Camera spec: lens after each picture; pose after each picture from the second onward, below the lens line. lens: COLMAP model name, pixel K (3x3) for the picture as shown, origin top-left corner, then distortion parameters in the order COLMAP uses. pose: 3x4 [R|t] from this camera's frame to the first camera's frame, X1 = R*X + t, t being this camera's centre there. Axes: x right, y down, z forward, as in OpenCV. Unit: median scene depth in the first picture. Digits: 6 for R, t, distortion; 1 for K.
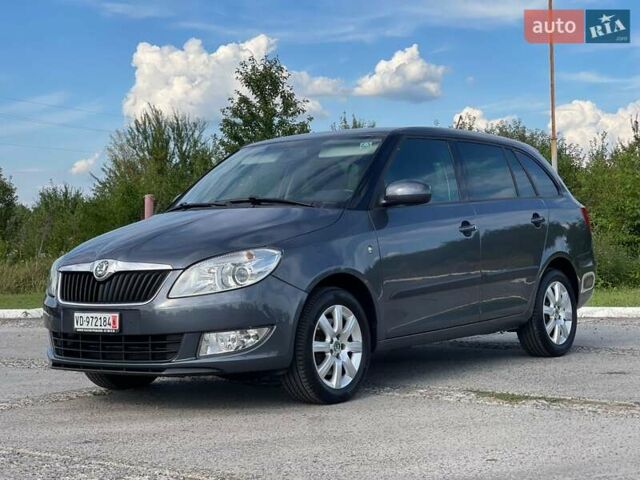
lens RADIAL K [[1189.2, 0, 324.1], [0, 1189.2, 238.1], [0, 0, 1]] dist [0.167013, 0.000000]
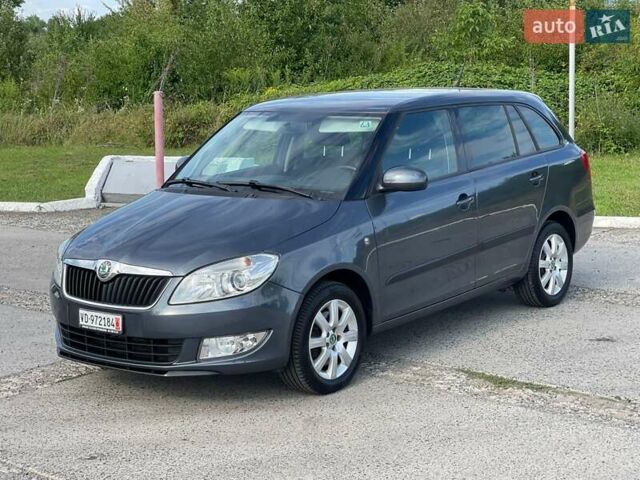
lens RADIAL K [[1189.2, 0, 339.1], [0, 1189.2, 240.7], [0, 0, 1]] dist [0.167013, 0.000000]
pose [[0.999969, 0.007222, -0.003024, 0.019389], [-0.006663, 0.987777, 0.155733, -0.161355], [0.004111, -0.155708, 0.987795, -0.015102]]
